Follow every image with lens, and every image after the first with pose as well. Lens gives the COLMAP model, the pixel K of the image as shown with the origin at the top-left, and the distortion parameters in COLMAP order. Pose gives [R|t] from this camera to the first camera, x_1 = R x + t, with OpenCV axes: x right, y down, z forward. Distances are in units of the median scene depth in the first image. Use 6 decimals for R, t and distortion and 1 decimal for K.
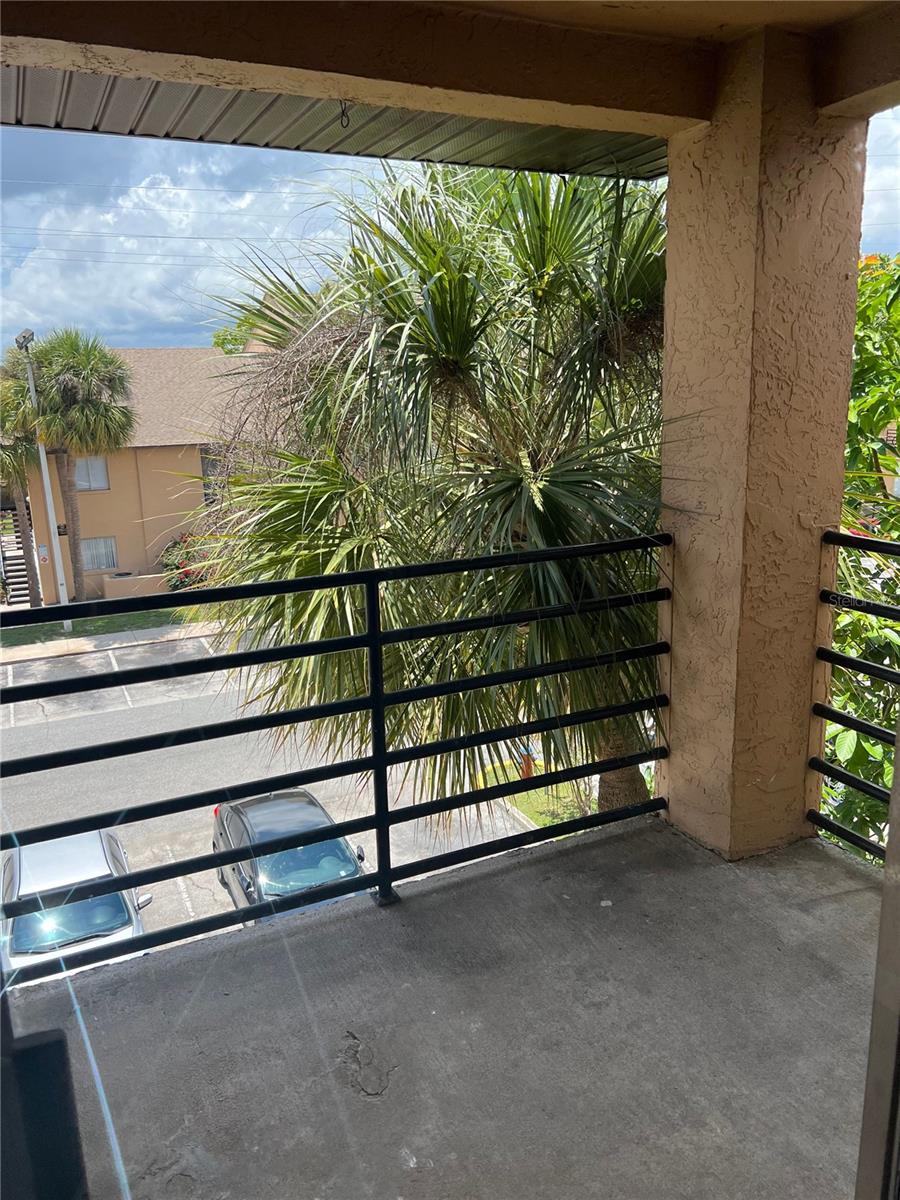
lens RADIAL K [[910.5, 0, 485.1], [0, 910.5, 604.0], [0, 0, 1]] dist [0.007841, 0.002011]
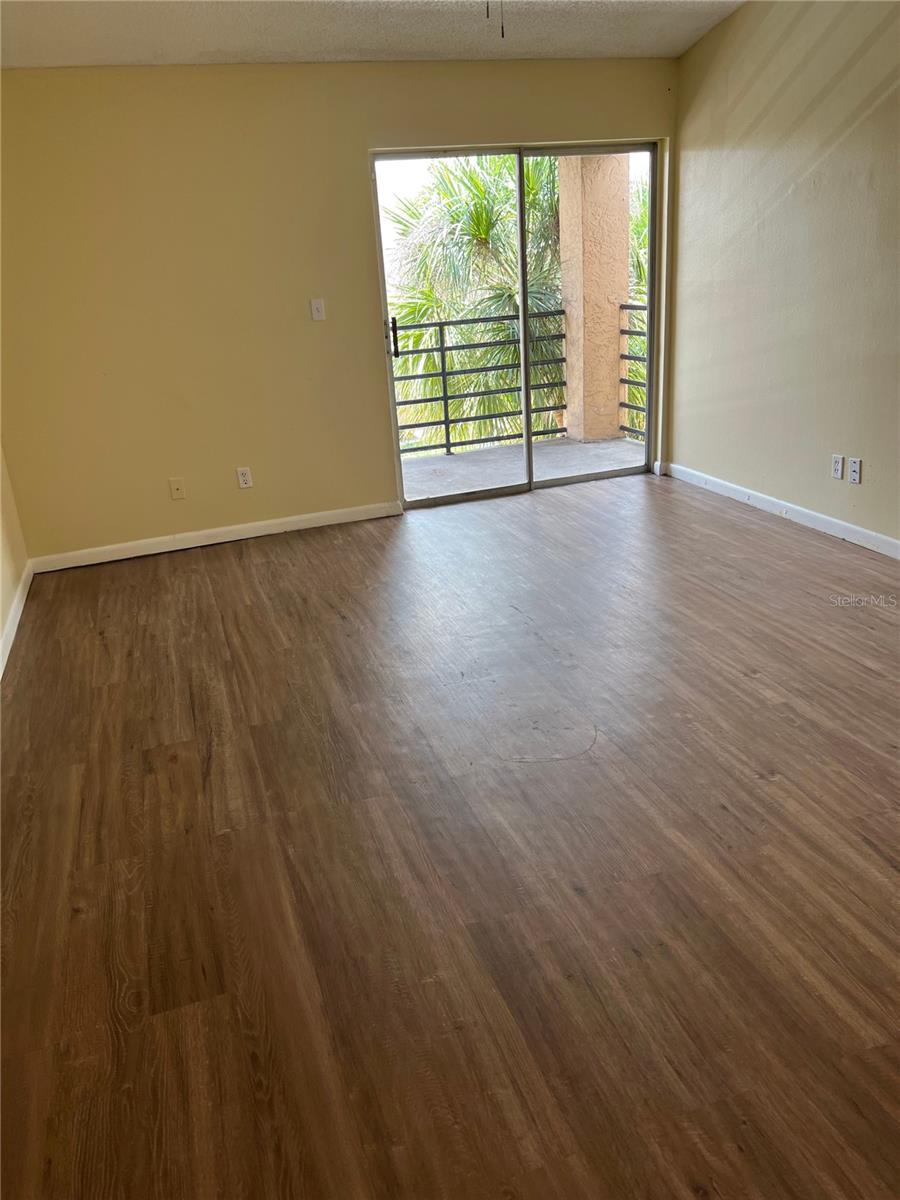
lens RADIAL K [[905.1, 0, 450.0], [0, 905.1, 600.0], [0, 0, 1]] dist [0.002130, -0.000031]
pose [[0.987859, 0.013720, -0.154746, 0.277440], [0.006154, 0.991855, 0.127222, 0.370239], [0.155231, -0.126630, 0.979729, -1.467862]]
